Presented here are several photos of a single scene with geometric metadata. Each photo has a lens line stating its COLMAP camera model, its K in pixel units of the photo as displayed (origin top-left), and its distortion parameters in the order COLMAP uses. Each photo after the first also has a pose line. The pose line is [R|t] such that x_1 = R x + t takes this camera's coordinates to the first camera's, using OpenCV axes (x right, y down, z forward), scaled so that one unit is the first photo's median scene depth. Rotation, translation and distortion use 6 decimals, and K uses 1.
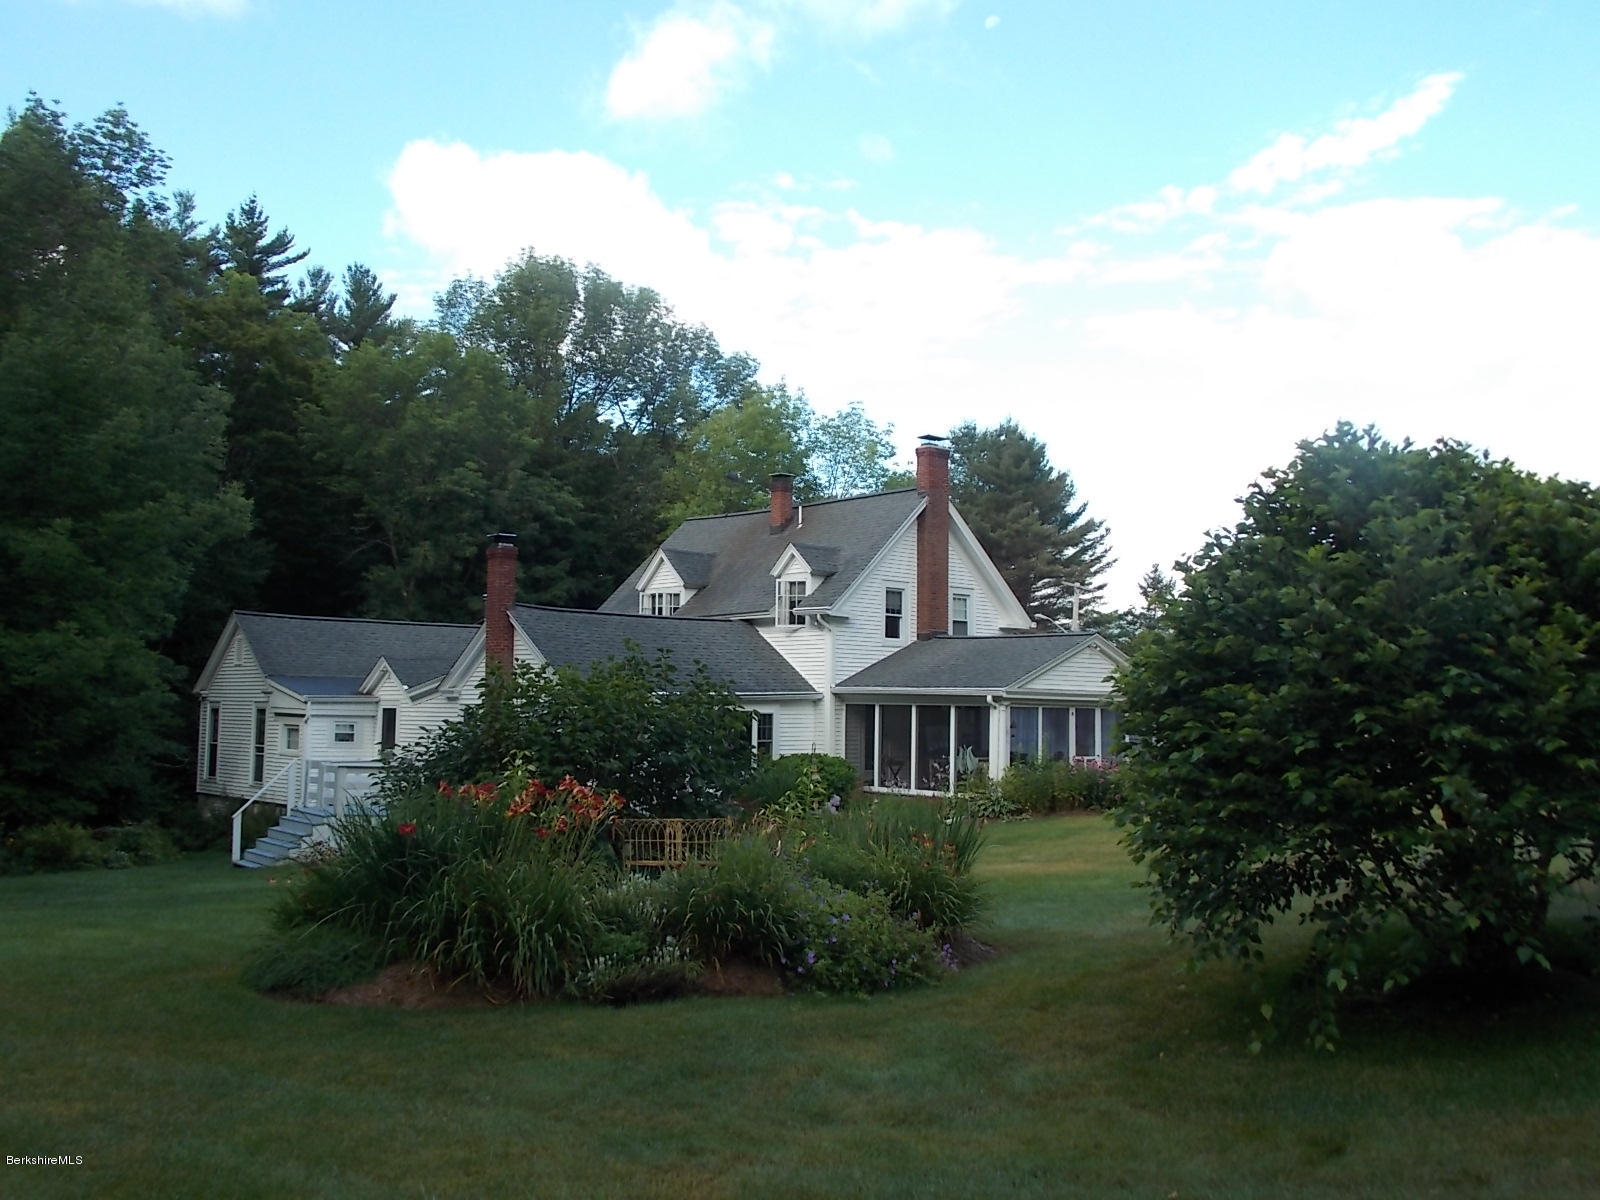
lens RADIAL K [[1447.0, 0, 800.0], [0, 1447.0, 600.0], [0, 0, 1]] dist [0.011779, 0.006910]
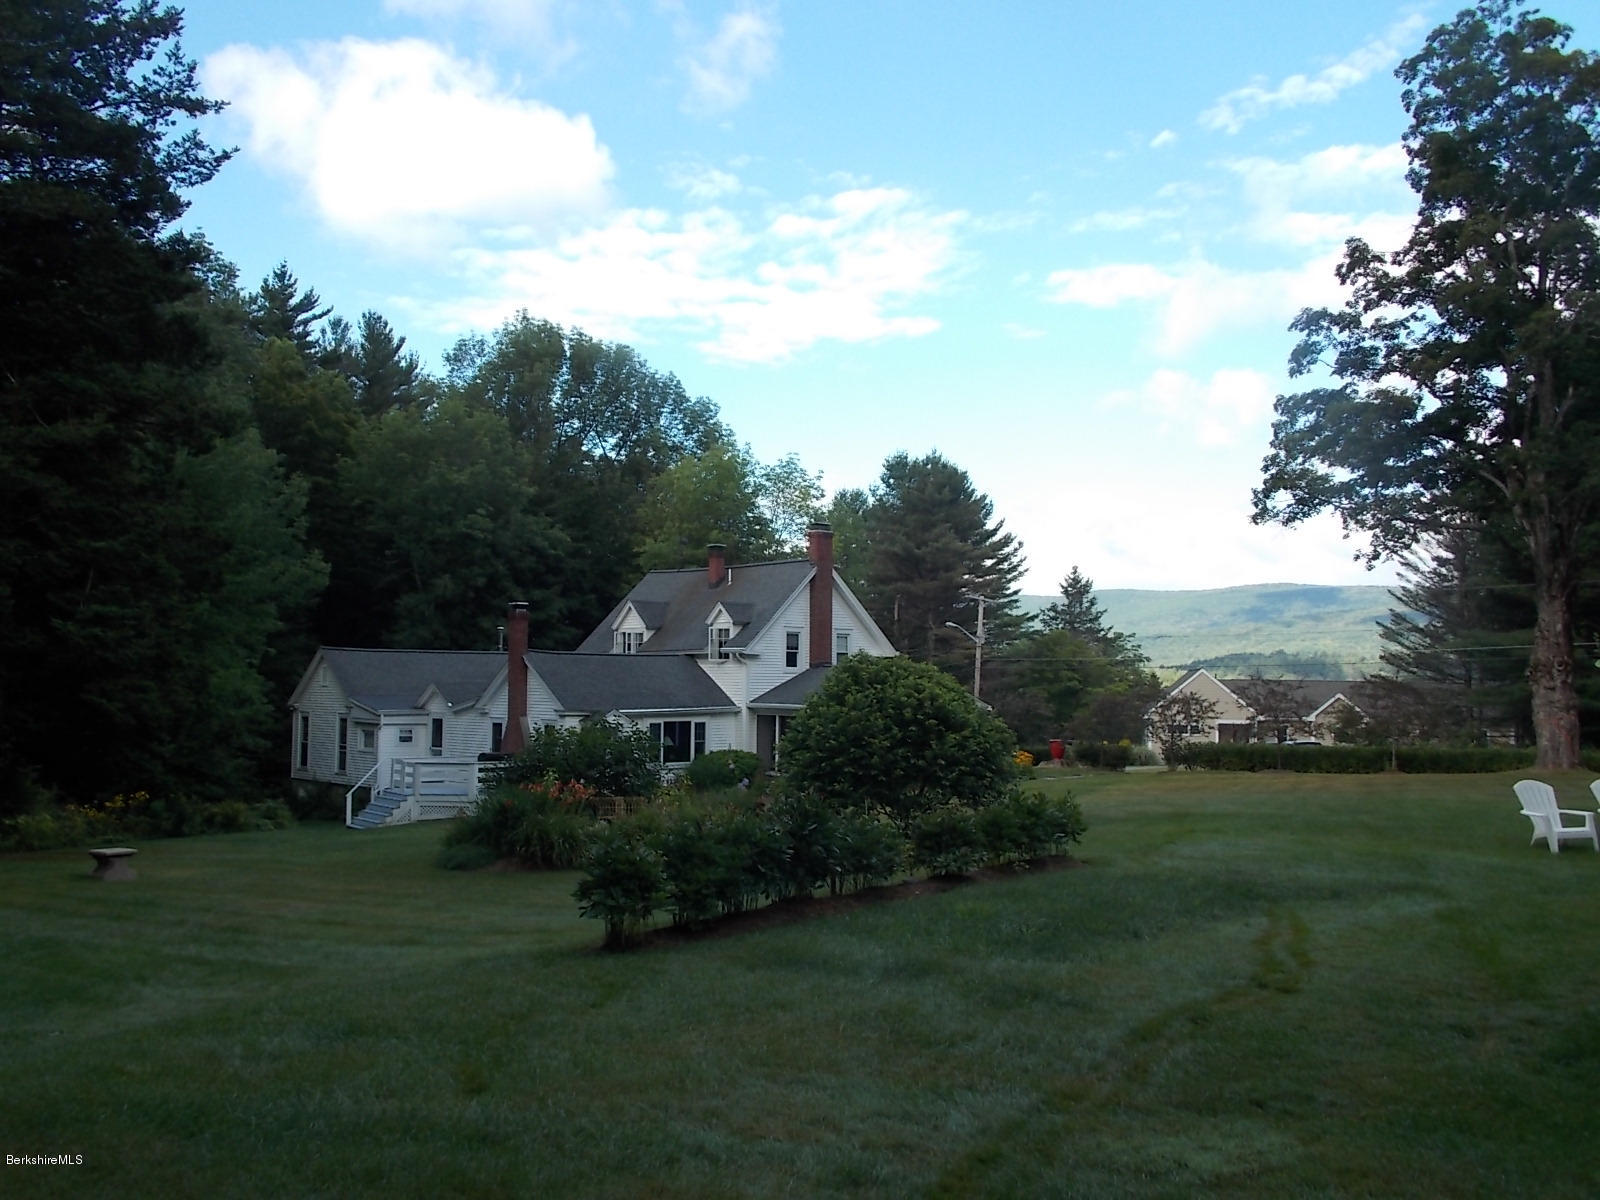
lens RADIAL K [[1450.7, 0, 800.0], [0, 1450.7, 600.0], [0, 0, 1]] dist [0.001524, 0.001166]
pose [[0.999935, -0.006862, 0.009136, 0.033216], [0.006687, 0.999795, 0.019091, -0.037286], [-0.009265, -0.019029, 0.999776, -0.237435]]
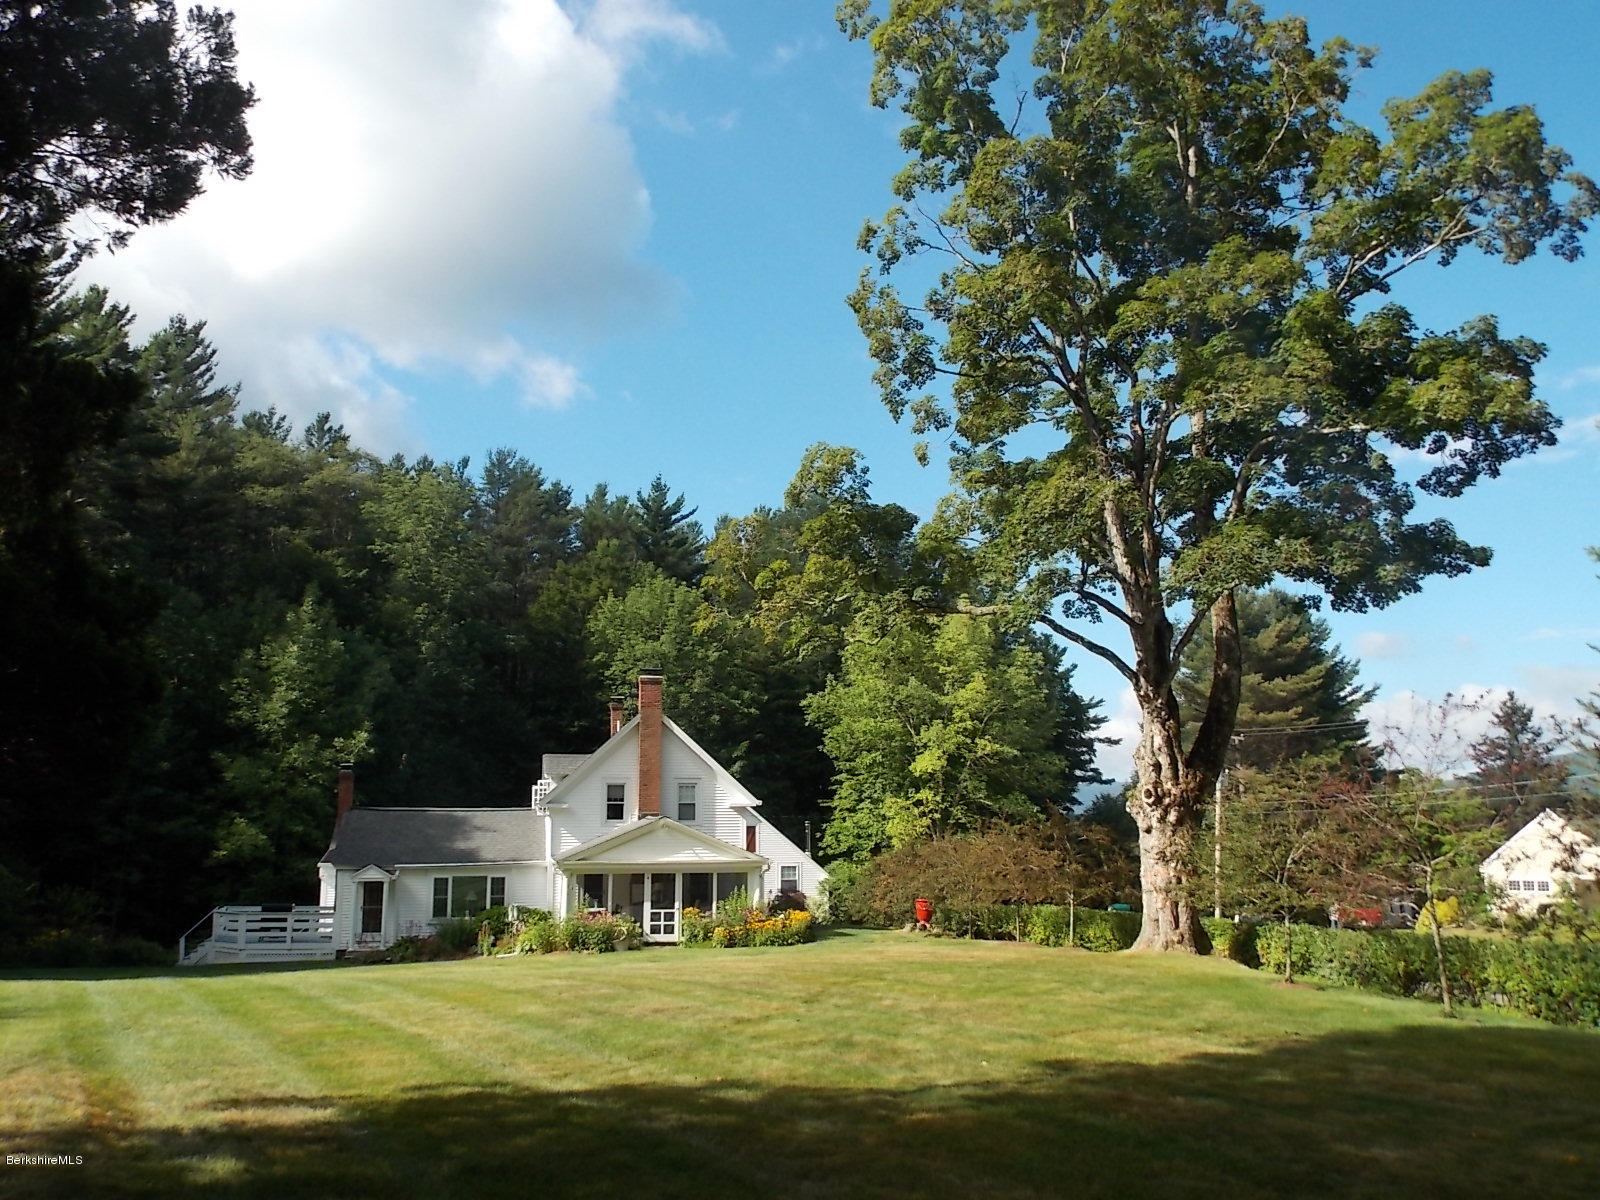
lens RADIAL K [[1311.6, 0, 801.3], [0, 1311.6, 633.5], [0, 0, 1]] dist [0.002790, -0.000930]
pose [[0.864120, -0.087212, -0.495671, 0.475078], [0.050105, 0.994886, -0.087699, -0.017613], [0.500785, 0.050947, 0.864071, 0.001277]]
